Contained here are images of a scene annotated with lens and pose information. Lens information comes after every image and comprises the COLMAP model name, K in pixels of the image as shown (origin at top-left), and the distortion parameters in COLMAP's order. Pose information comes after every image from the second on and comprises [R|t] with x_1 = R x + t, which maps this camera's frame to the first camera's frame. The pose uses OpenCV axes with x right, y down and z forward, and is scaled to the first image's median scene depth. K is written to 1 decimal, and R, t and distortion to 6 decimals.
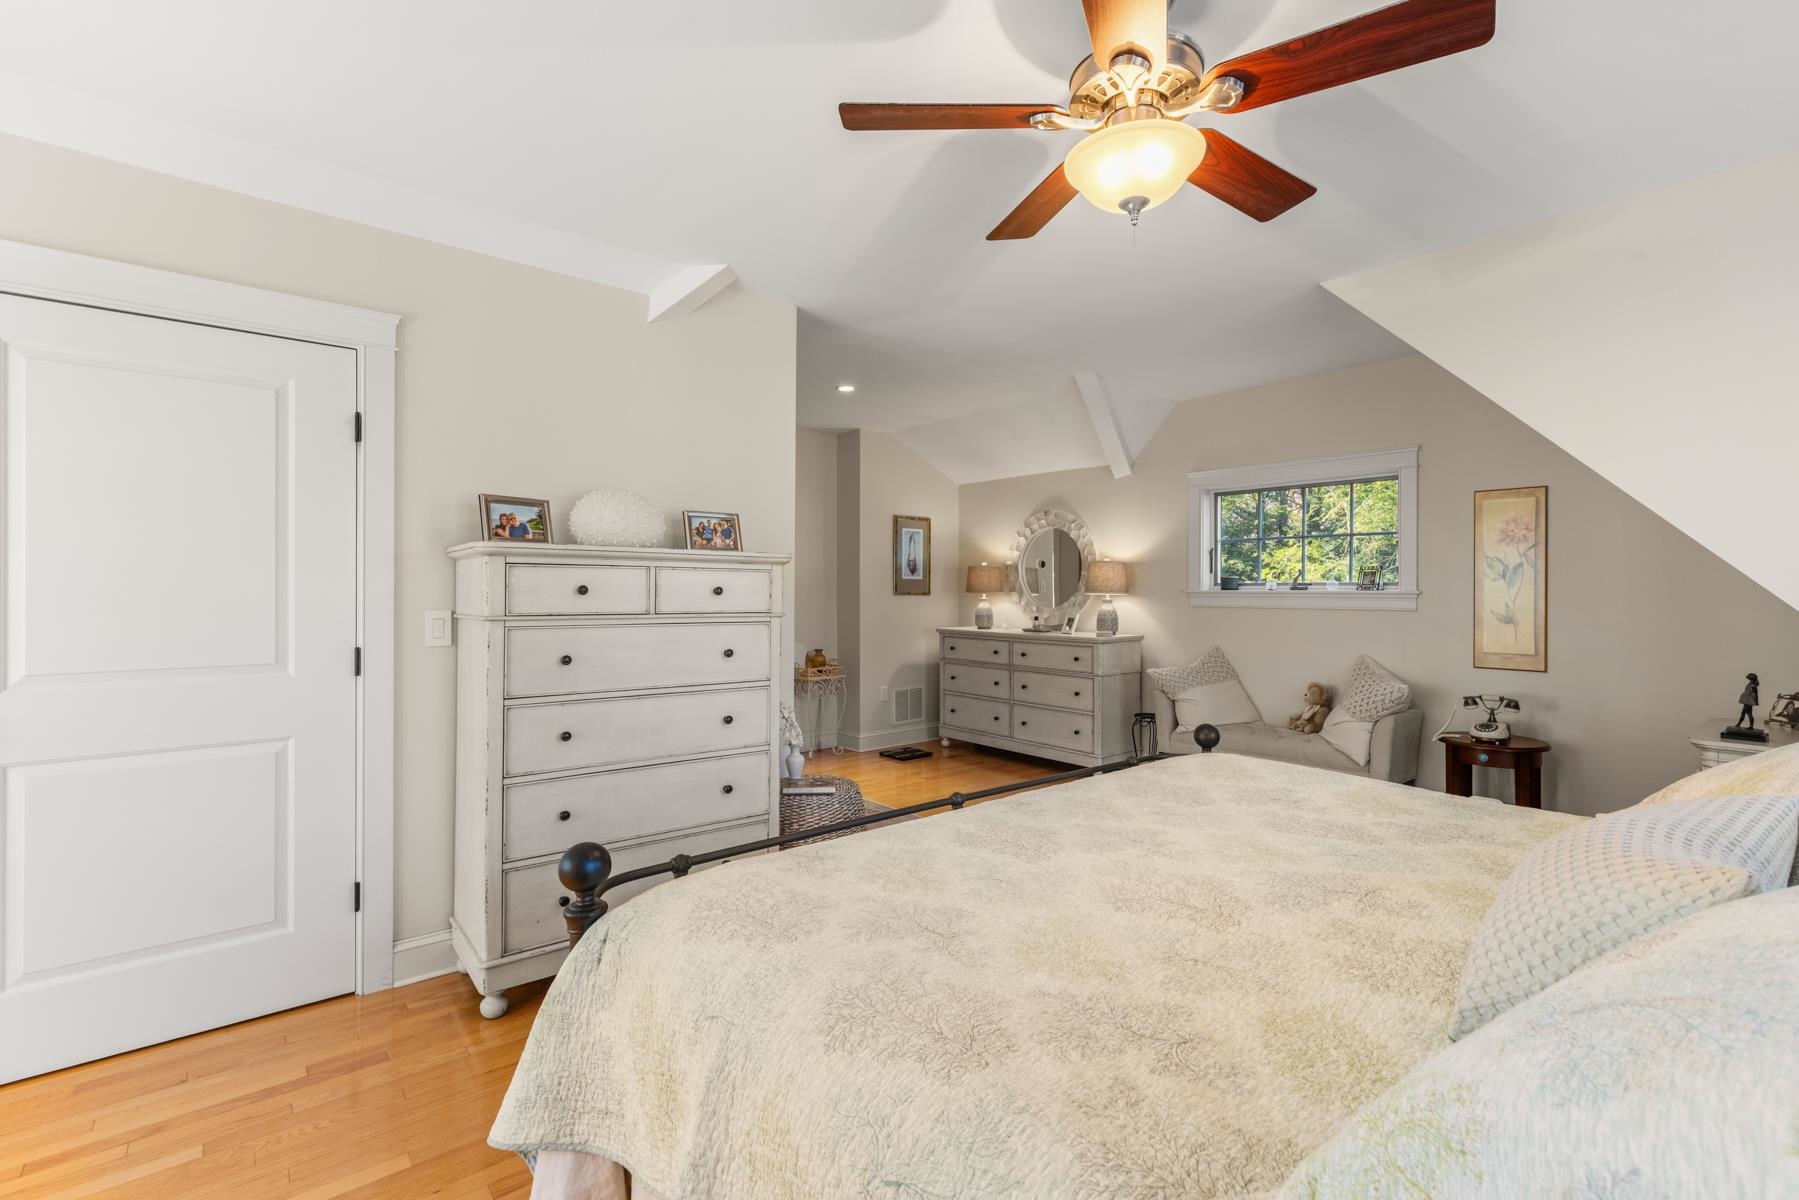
lens RADIAL K [[815.1, 0, 929.6], [0, 815.1, 593.8], [0, 0, 1]] dist [0.003449, -0.001385]
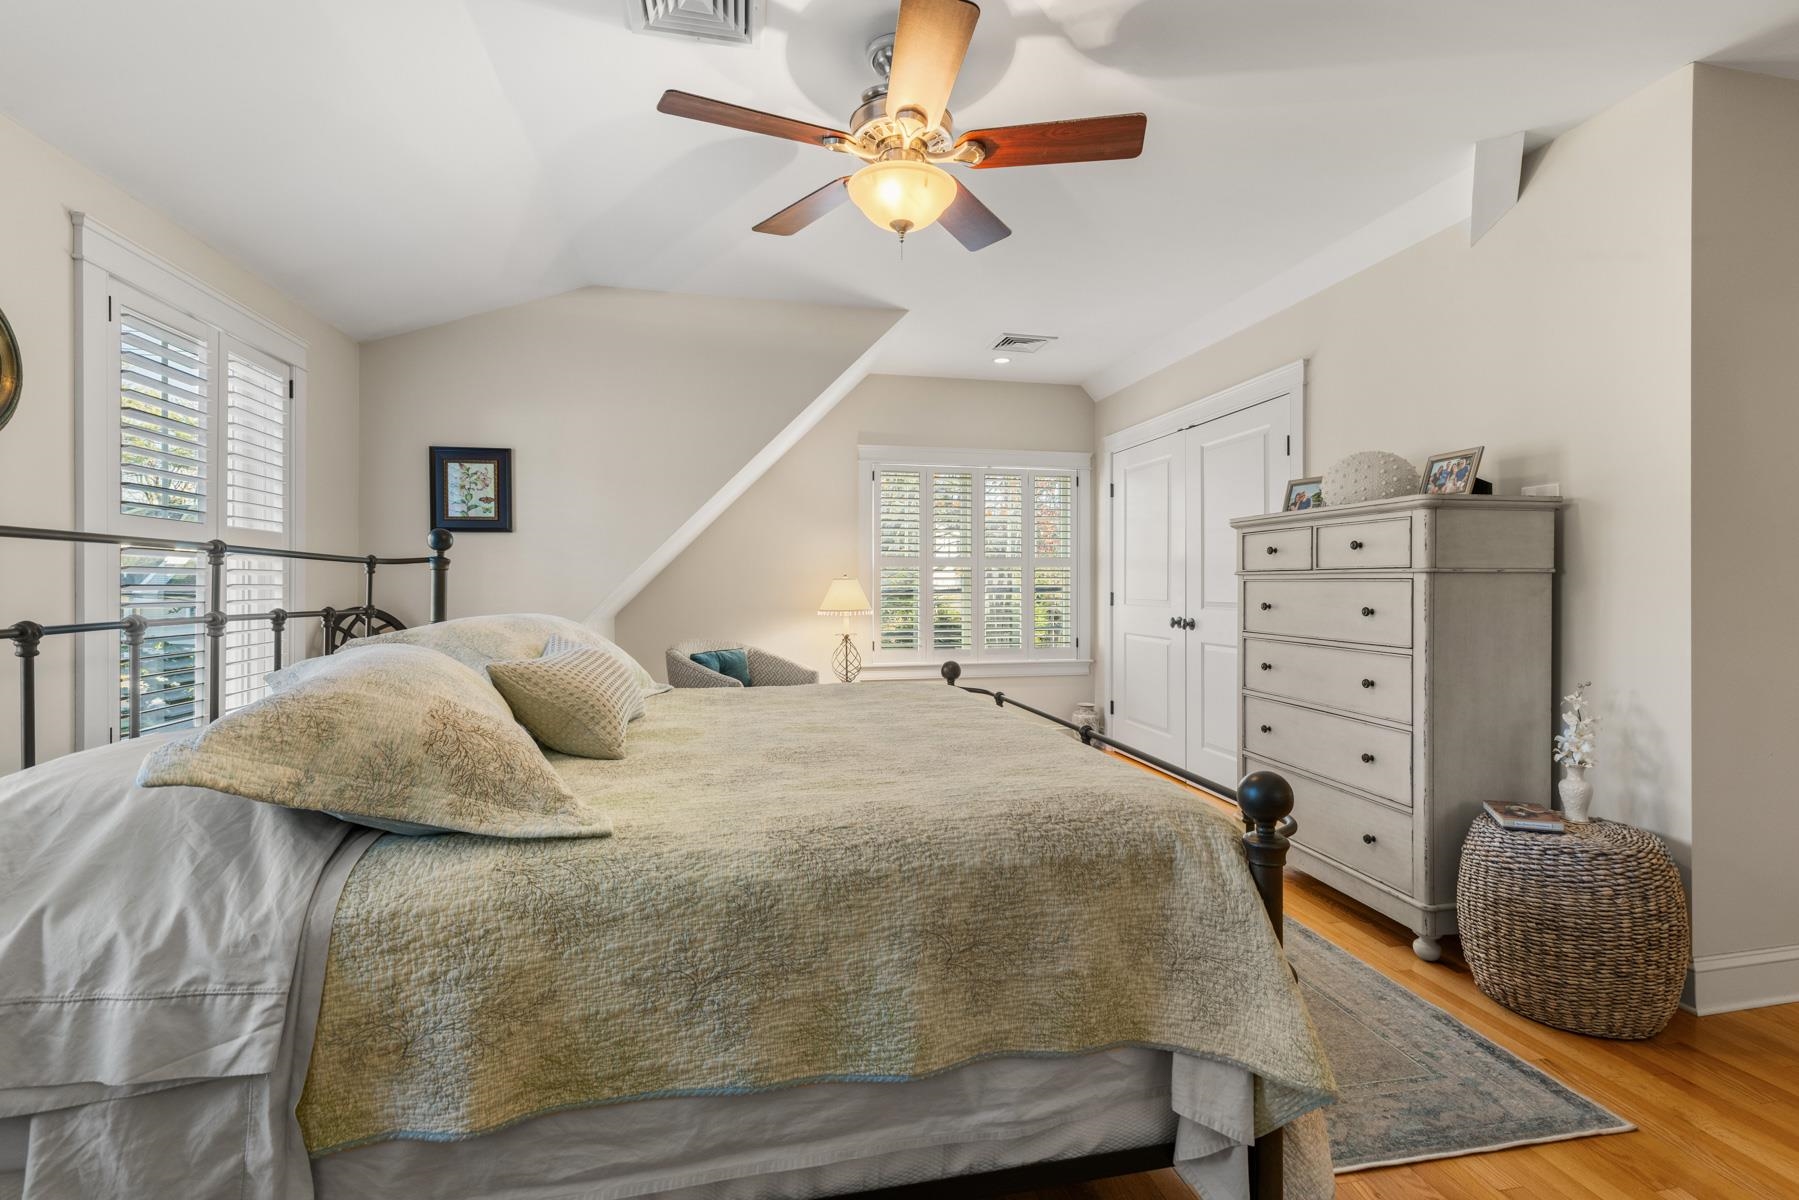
lens RADIAL K [[815.1, 0, 907.9], [0, 815.1, 592.7], [0, 0, 1]] dist [0.003449, -0.001385]
pose [[-0.472910, 0.004211, -0.881100, 0.581484], [-0.006094, 0.999949, 0.008050, 0.033526], [0.881089, 0.009177, -0.472861, 0.694036]]
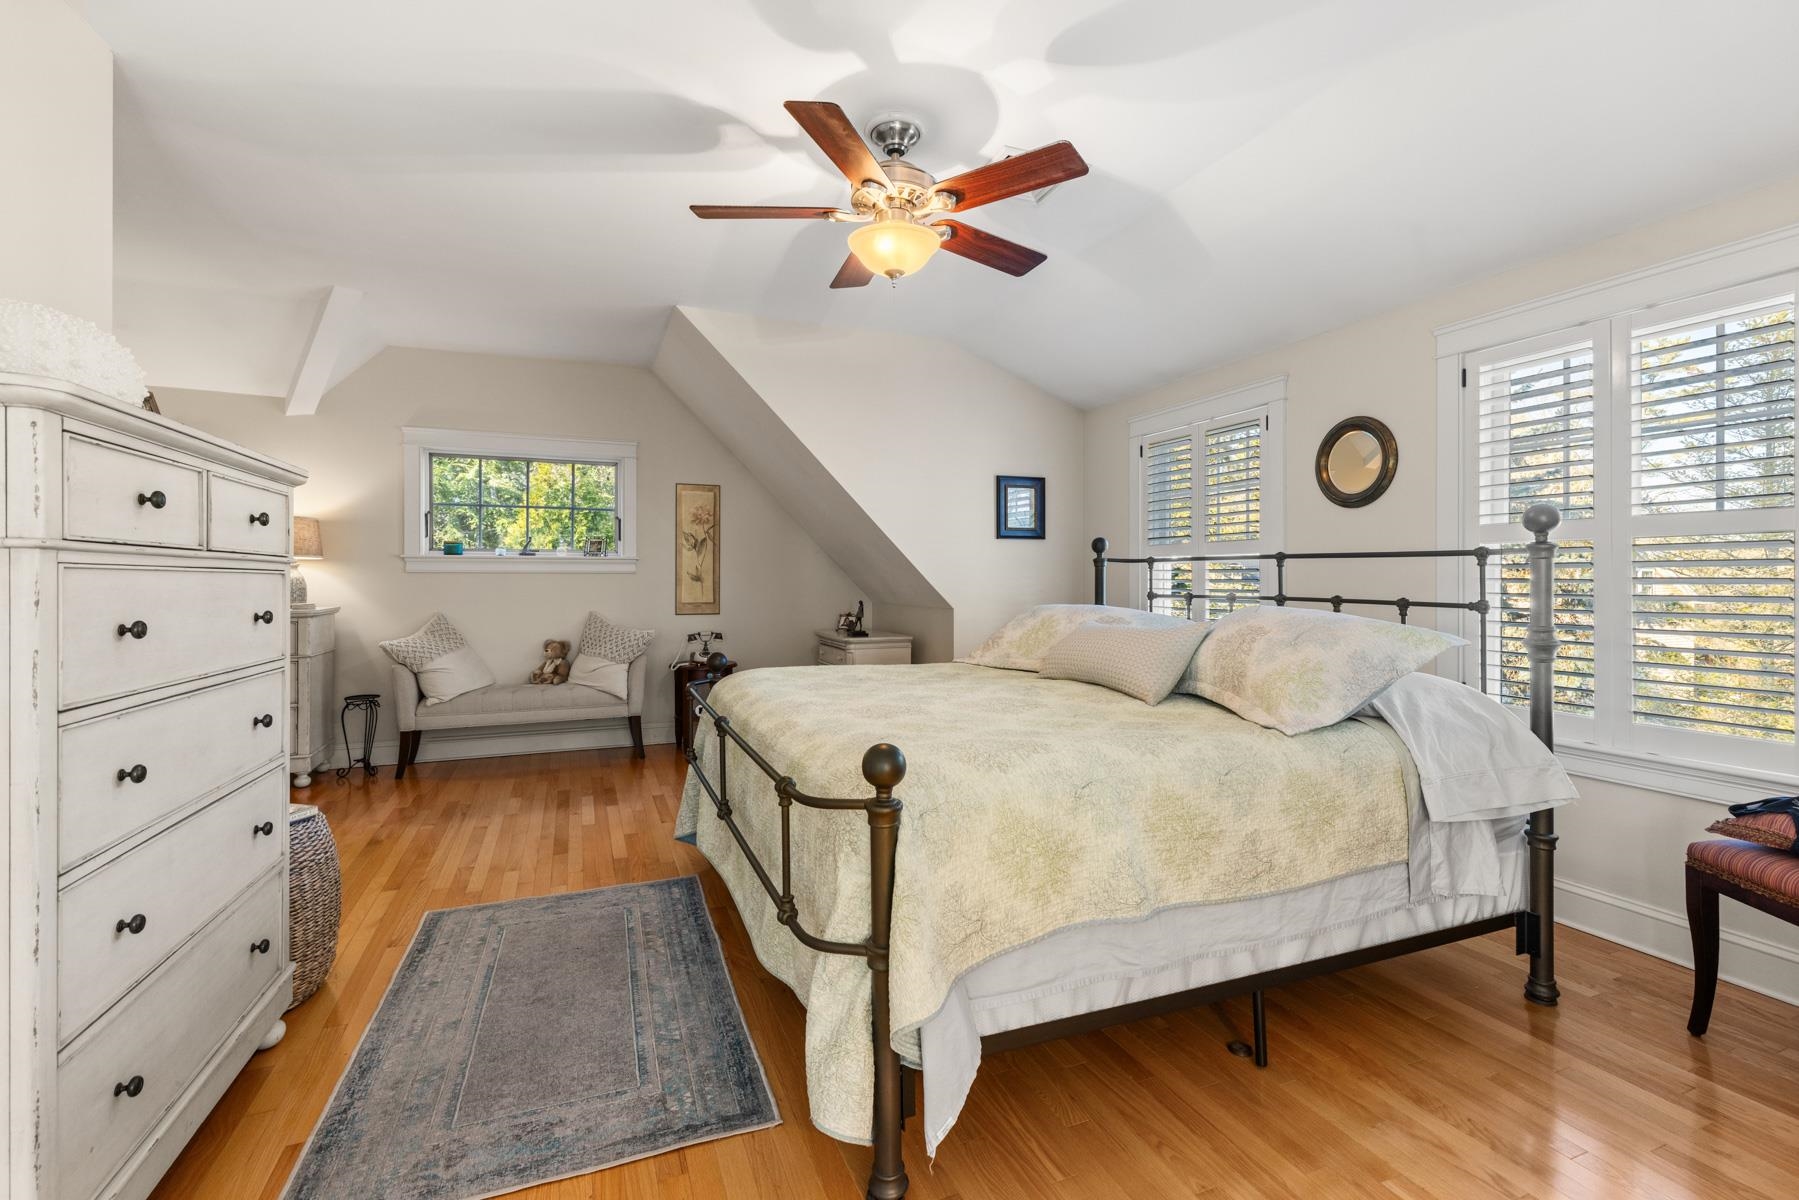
lens RADIAL K [[815.1, 0, 914.1], [0, 815.1, 585.6], [0, 0, 1]] dist [0.003449, -0.001385]
pose [[0.307167, -0.012287, 0.951576, -0.498670], [0.005482, 0.999923, 0.011142, 0.030970], [-0.951640, 0.001795, 0.307211, 0.222673]]
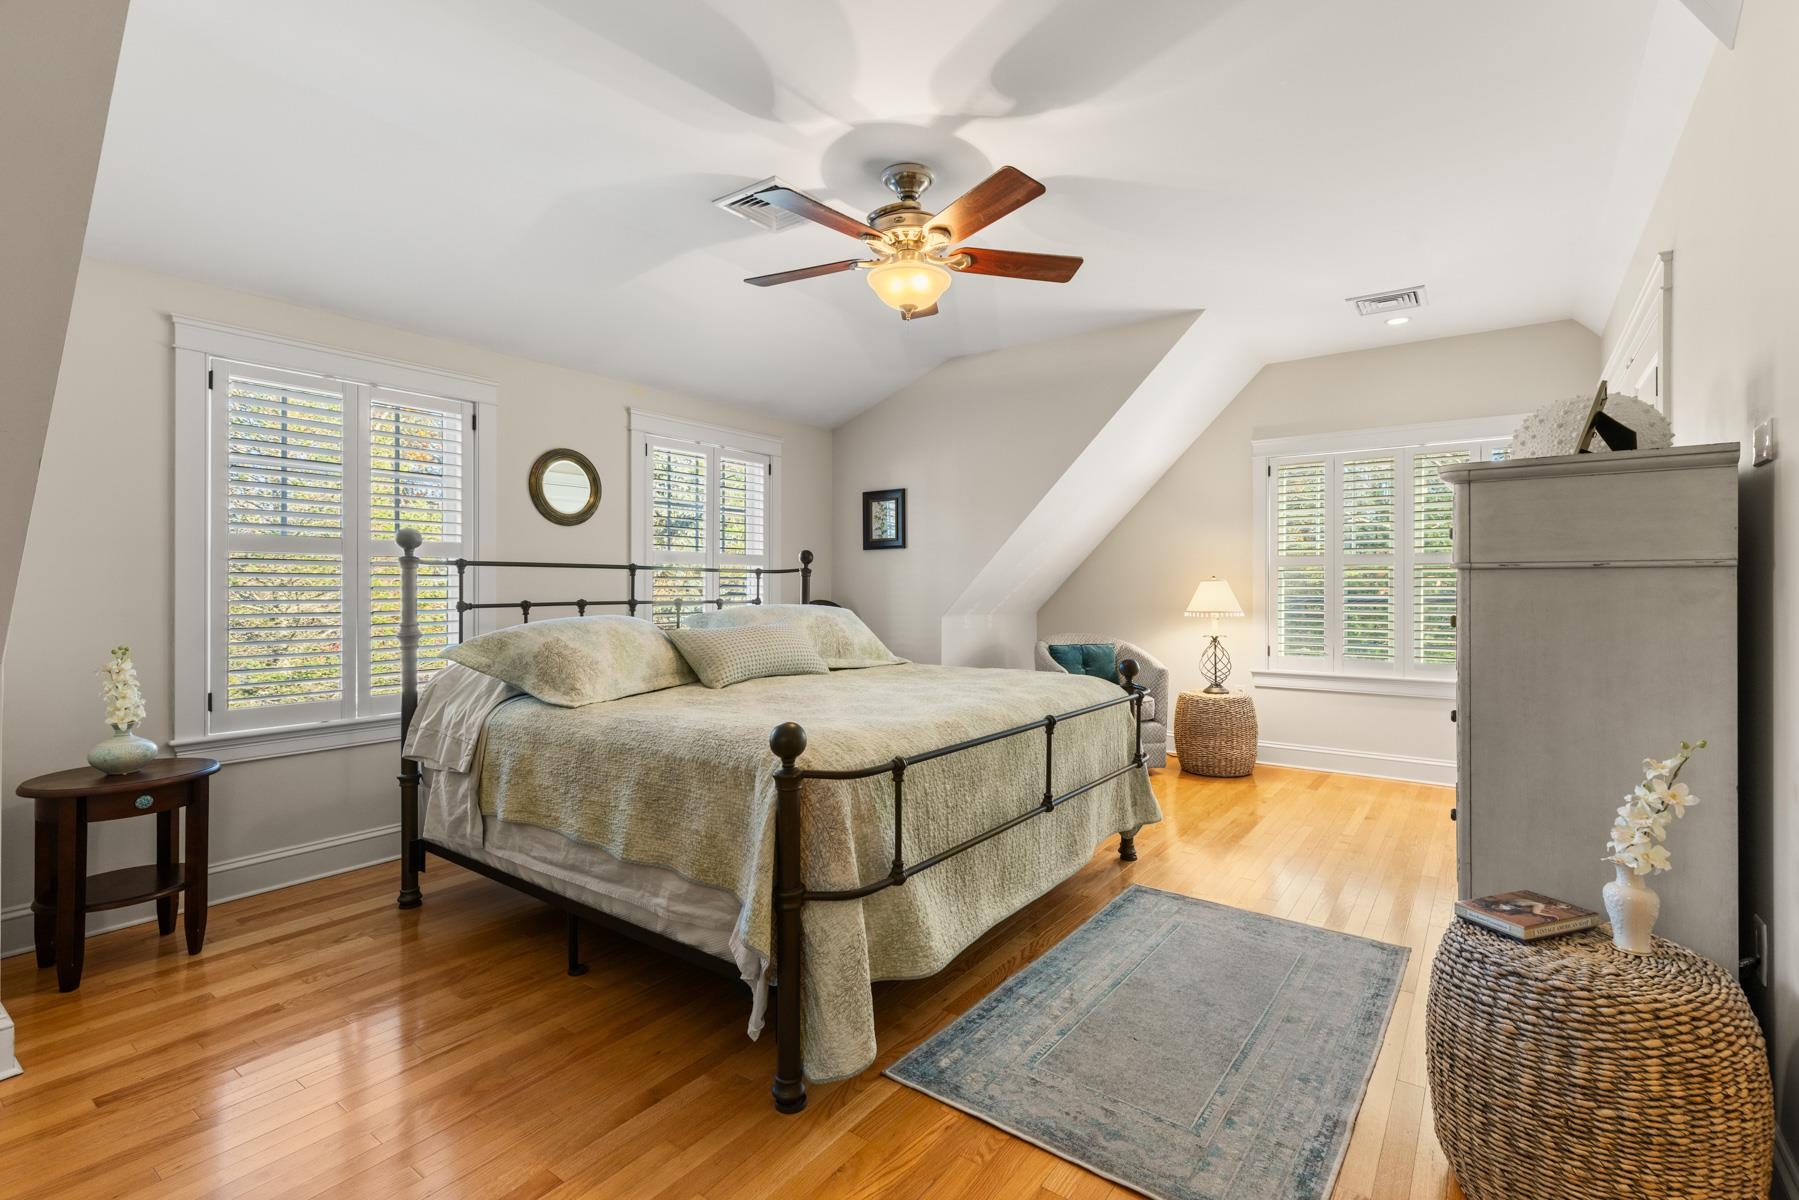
lens RADIAL K [[815.1, 0, 918.3], [0, 815.1, 591.5], [0, 0, 1]] dist [0.003449, -0.001385]
pose [[-0.970441, -0.002941, -0.241322, 0.265414], [-0.005442, 0.999938, 0.009696, 0.030592], [0.241279, 0.010723, -0.970397, 1.115157]]
